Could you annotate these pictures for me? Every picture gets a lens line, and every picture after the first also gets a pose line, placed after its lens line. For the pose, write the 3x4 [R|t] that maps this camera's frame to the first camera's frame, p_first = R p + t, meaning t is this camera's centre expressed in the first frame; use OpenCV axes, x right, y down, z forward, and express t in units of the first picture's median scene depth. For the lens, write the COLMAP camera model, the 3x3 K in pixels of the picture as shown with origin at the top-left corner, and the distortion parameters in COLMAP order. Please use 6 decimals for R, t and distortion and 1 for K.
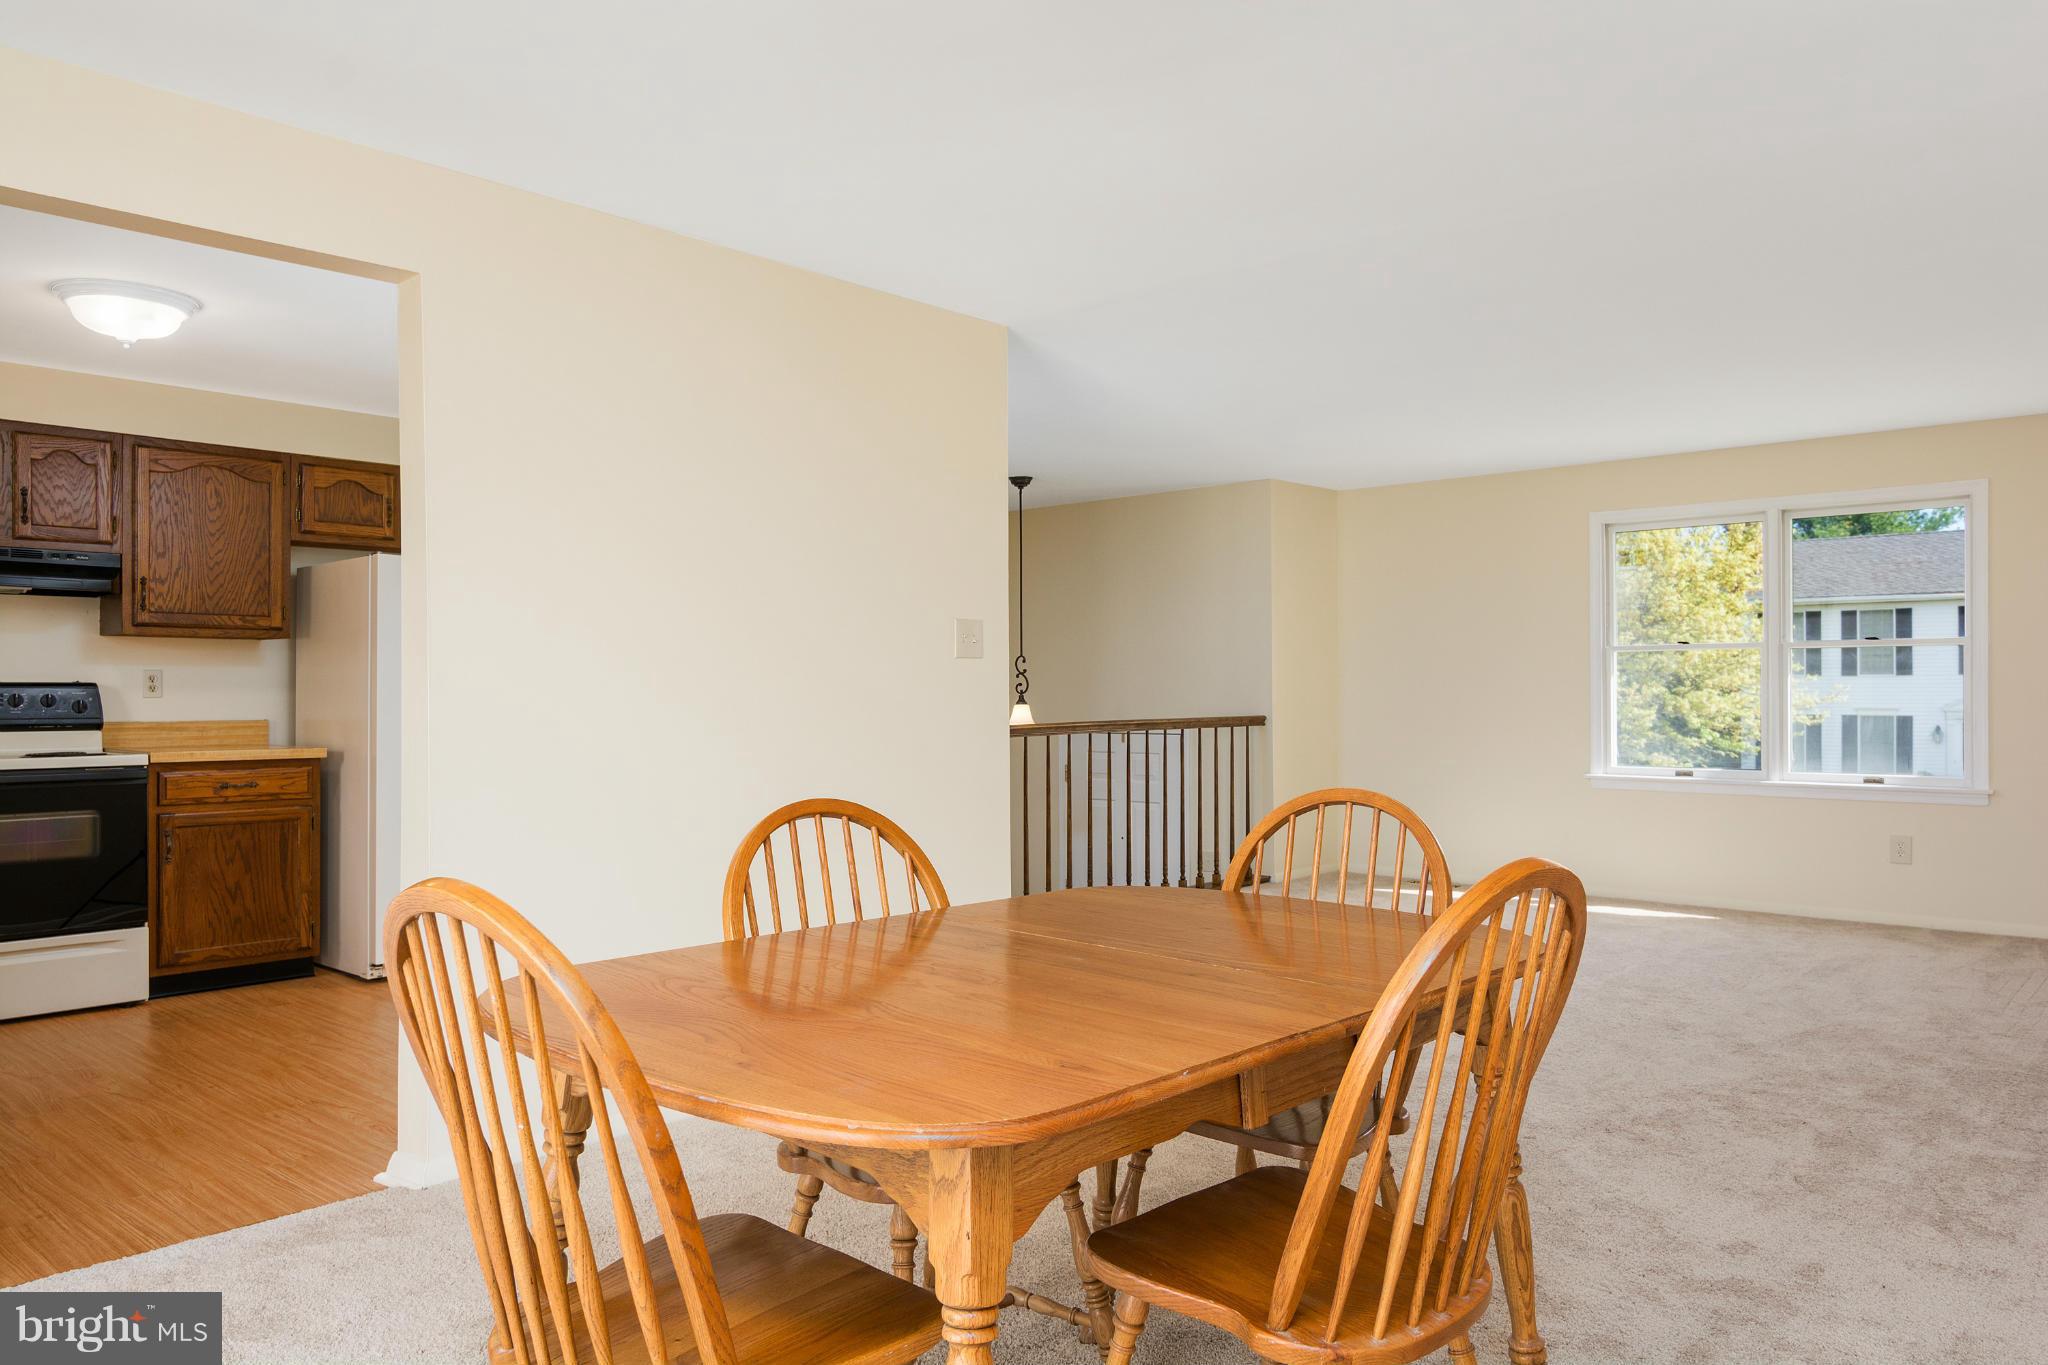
lens RADIAL K [[1372.1, 0, 1024.0], [0, 1372.1, 682.5], [0, 0, 1]] dist [-0.015789, -0.003980]
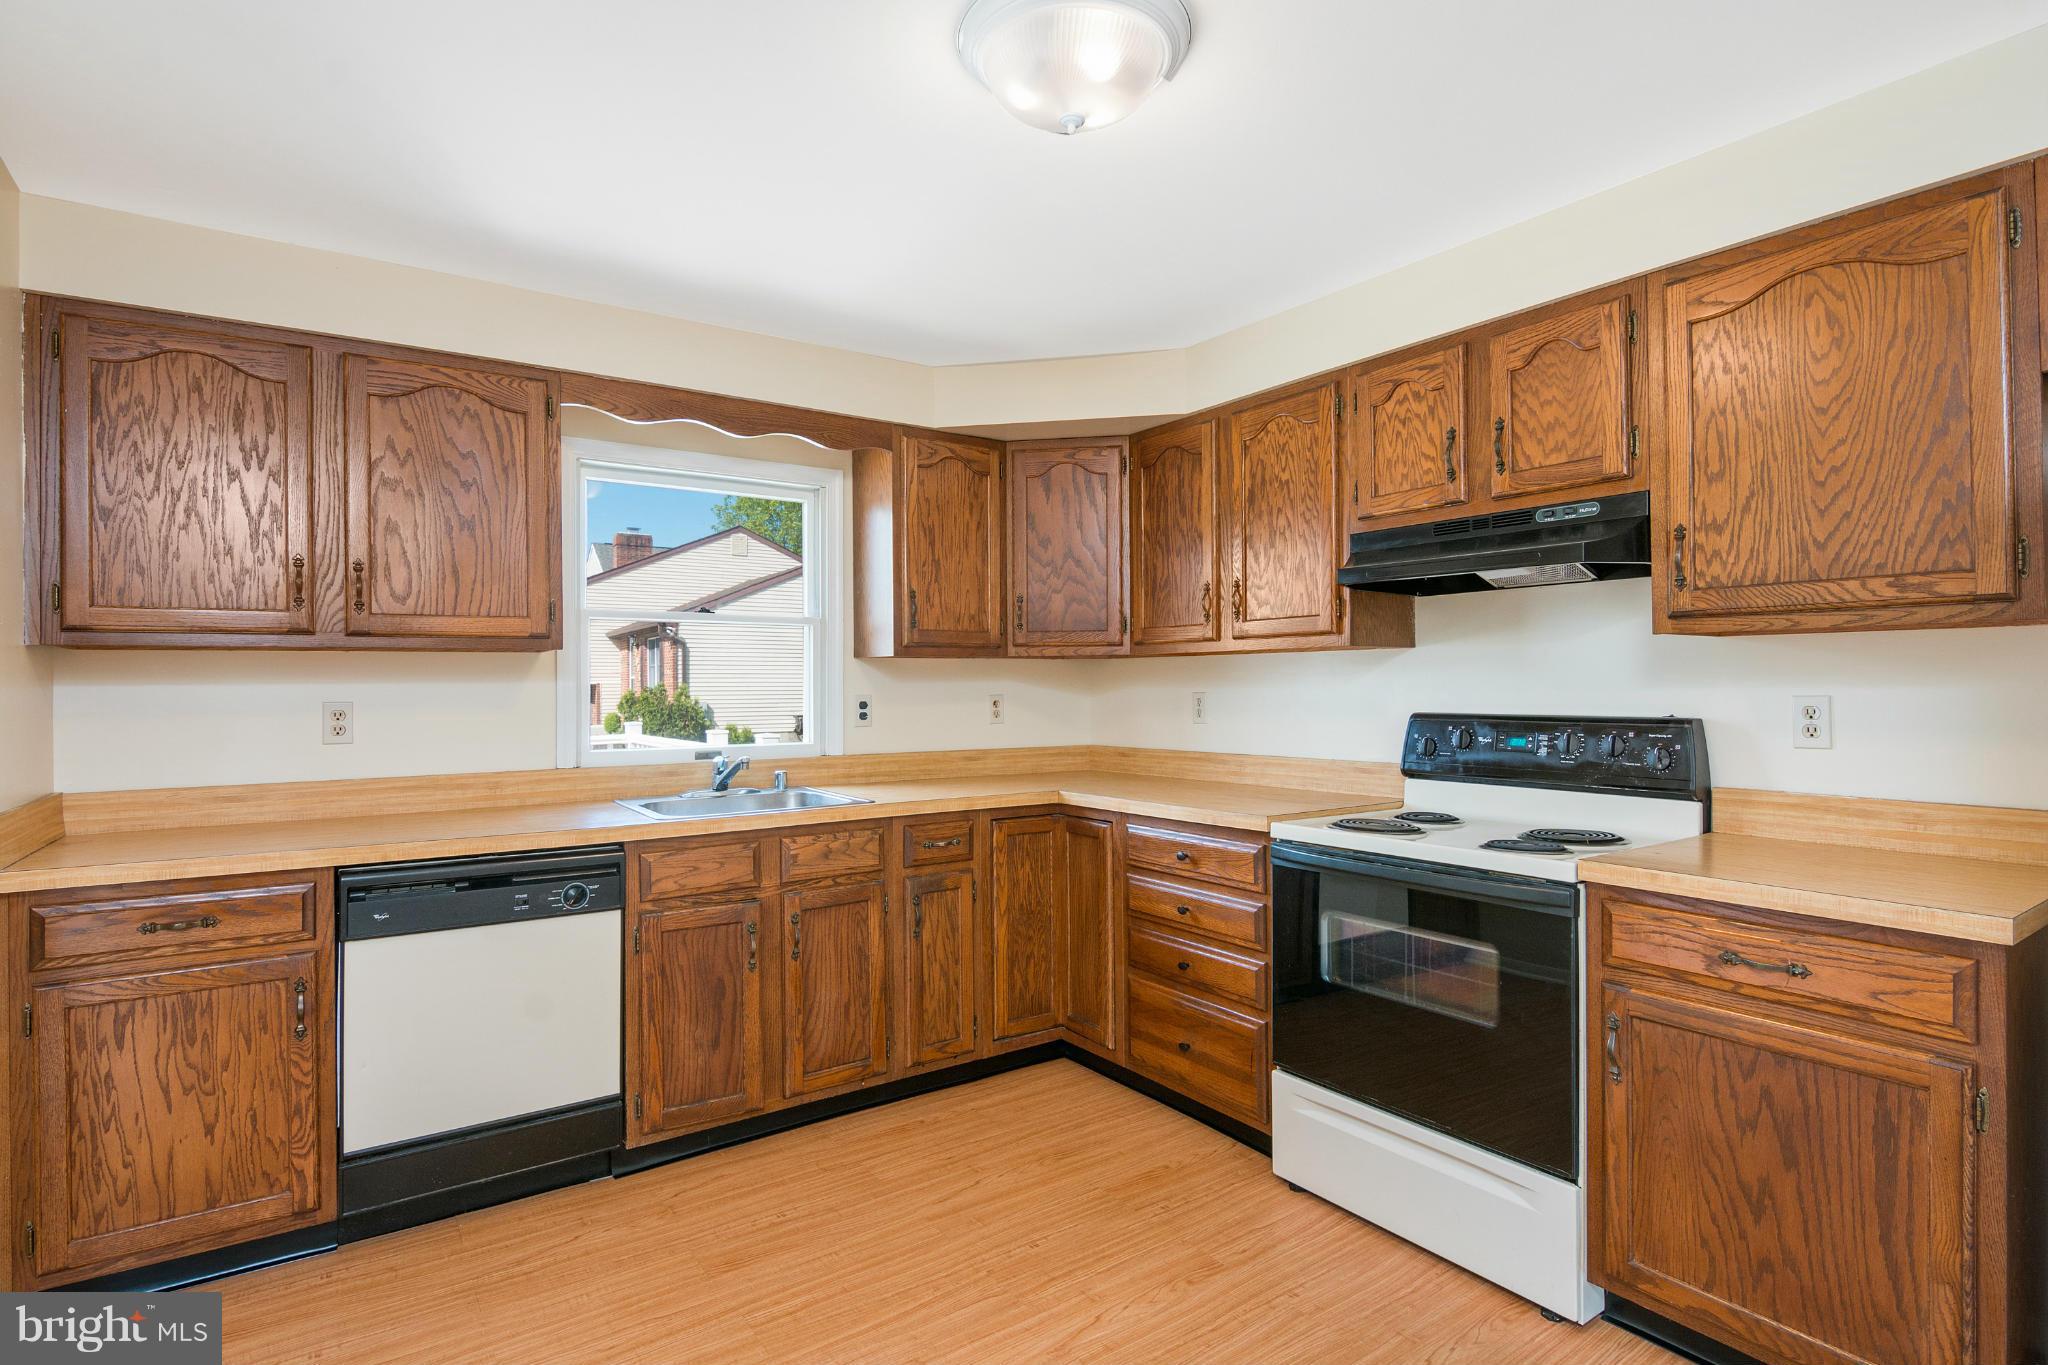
lens RADIAL K [[1015.1, 0, 1024.0], [0, 1015.1, 682.5], [0, 0, 1]] dist [-0.009178, -0.007580]
pose [[-0.232246, -0.001779, -0.972655, -0.201296], [0.009776, 0.999944, -0.004163, -0.016718], [0.972608, -0.010475, -0.232216, 0.838861]]
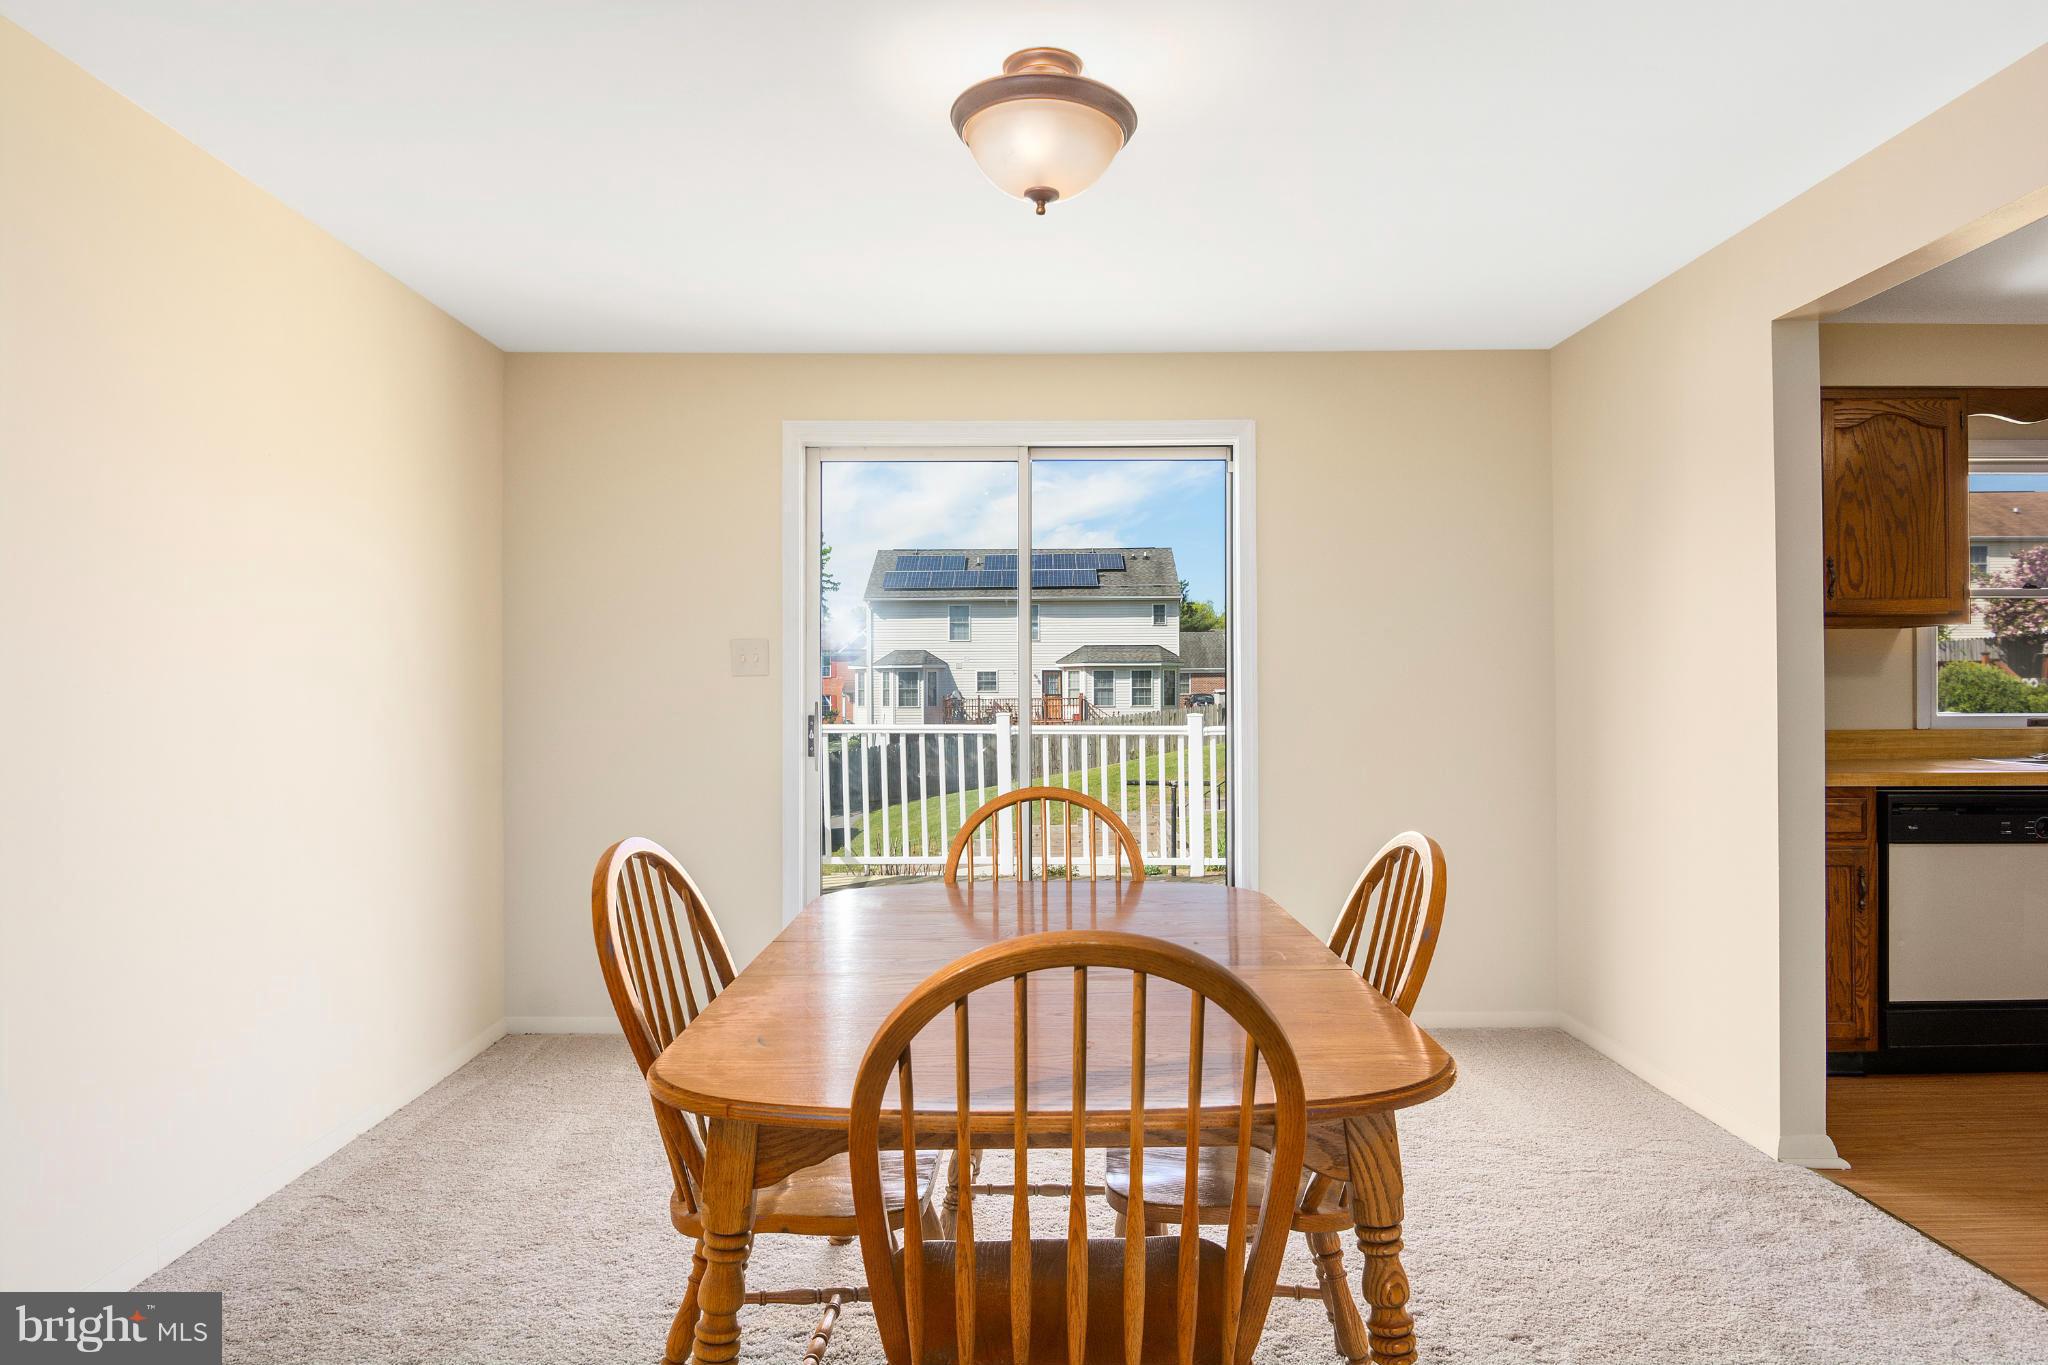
lens RADIAL K [[1227.1, 0, 1024.0], [0, 1227.1, 682.5], [0, 0, 1]] dist [-0.014830, -0.002736]
pose [[-0.743789, 0.002243, -0.668411, 0.265562], [0.006277, 0.999974, -0.003629, -0.004037], [0.668385, -0.006895, -0.743783, 0.649560]]
